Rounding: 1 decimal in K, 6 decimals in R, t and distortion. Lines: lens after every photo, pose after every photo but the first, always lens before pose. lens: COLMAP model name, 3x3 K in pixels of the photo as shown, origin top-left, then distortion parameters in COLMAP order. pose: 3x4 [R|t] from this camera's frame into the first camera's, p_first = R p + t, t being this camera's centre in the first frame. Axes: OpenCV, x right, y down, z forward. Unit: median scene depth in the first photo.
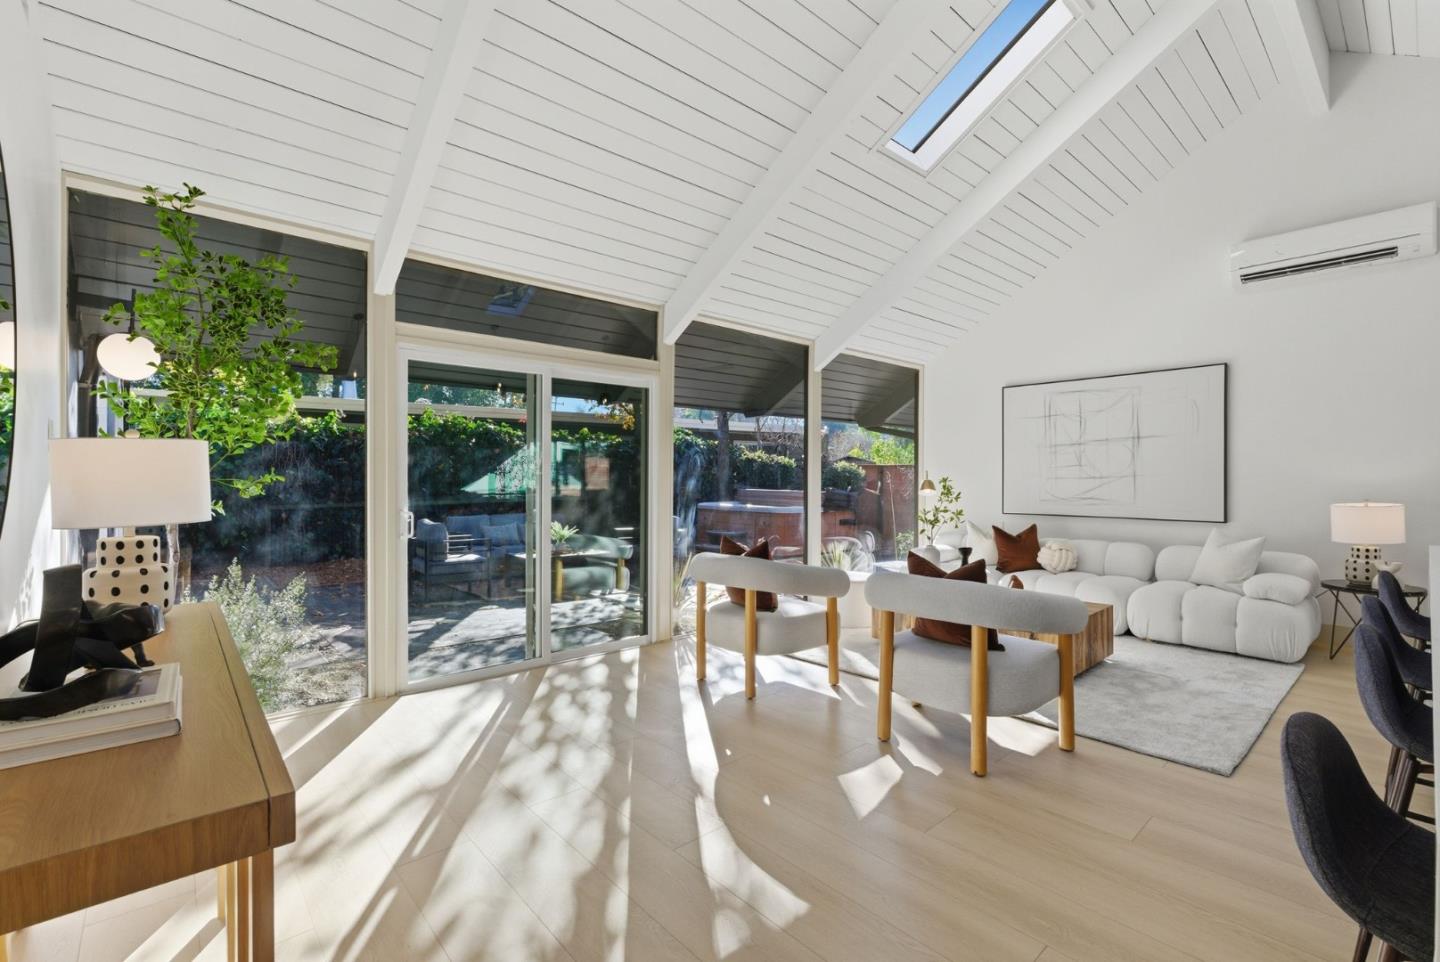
lens RADIAL K [[655.0, 0, 722.5], [0, 655.0, 487.3], [0, 0, 1]] dist [0.001784, 0.000178]
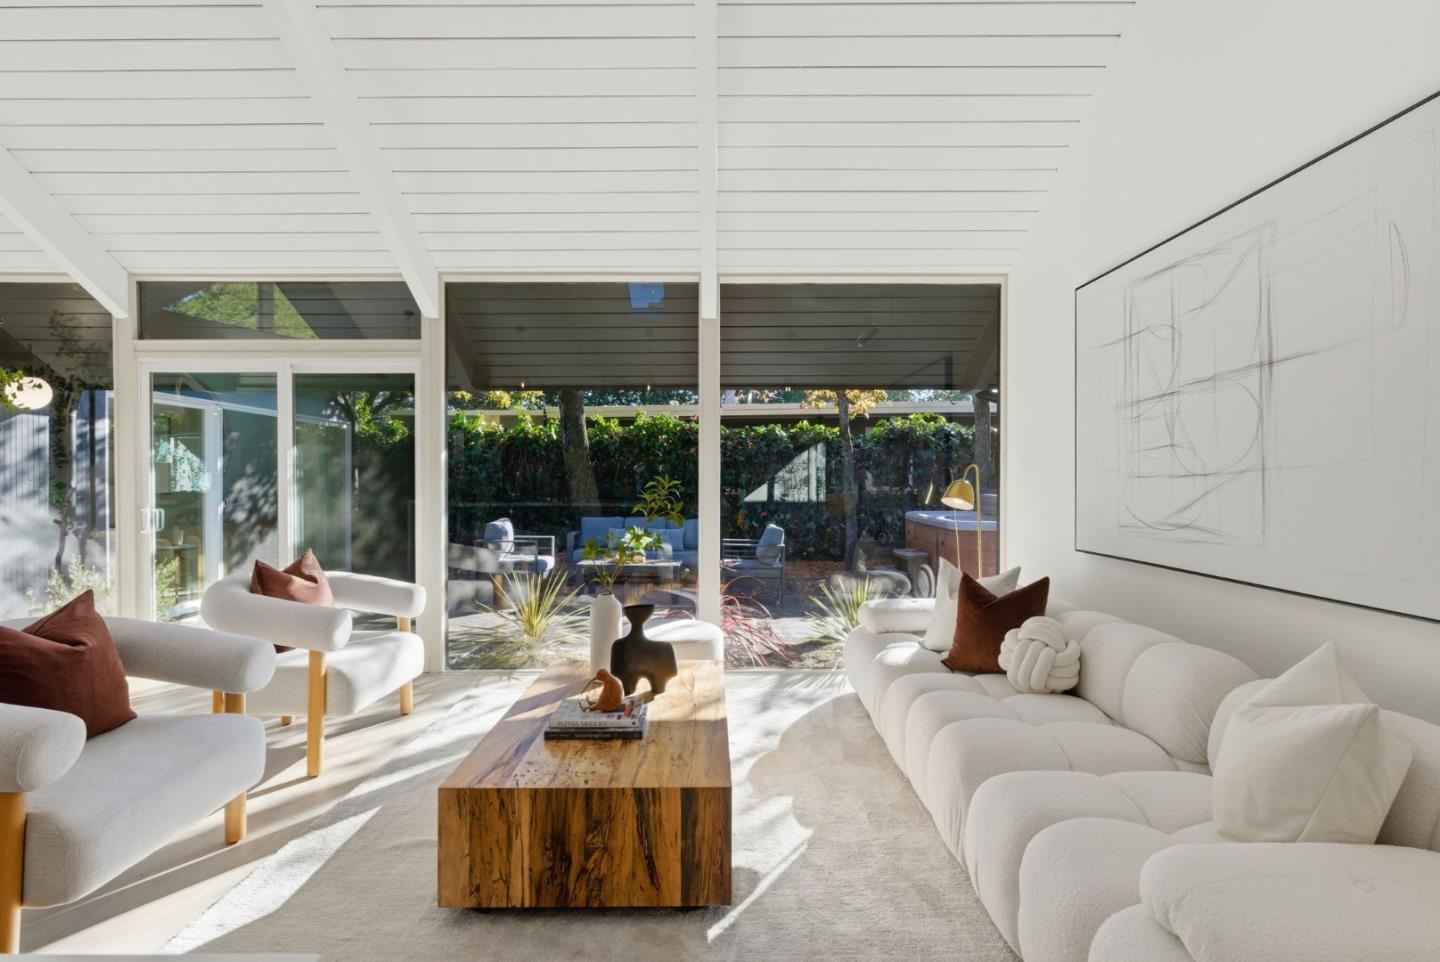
lens RADIAL K [[655.0, 0, 722.5], [0, 655.0, 487.3], [0, 0, 1]] dist [0.001784, 0.000178]
pose [[0.749761, 0.007937, -0.661661, 0.637933], [-0.005486, 0.999968, 0.005779, -0.008249], [0.661686, -0.000703, 0.749781, 0.526845]]
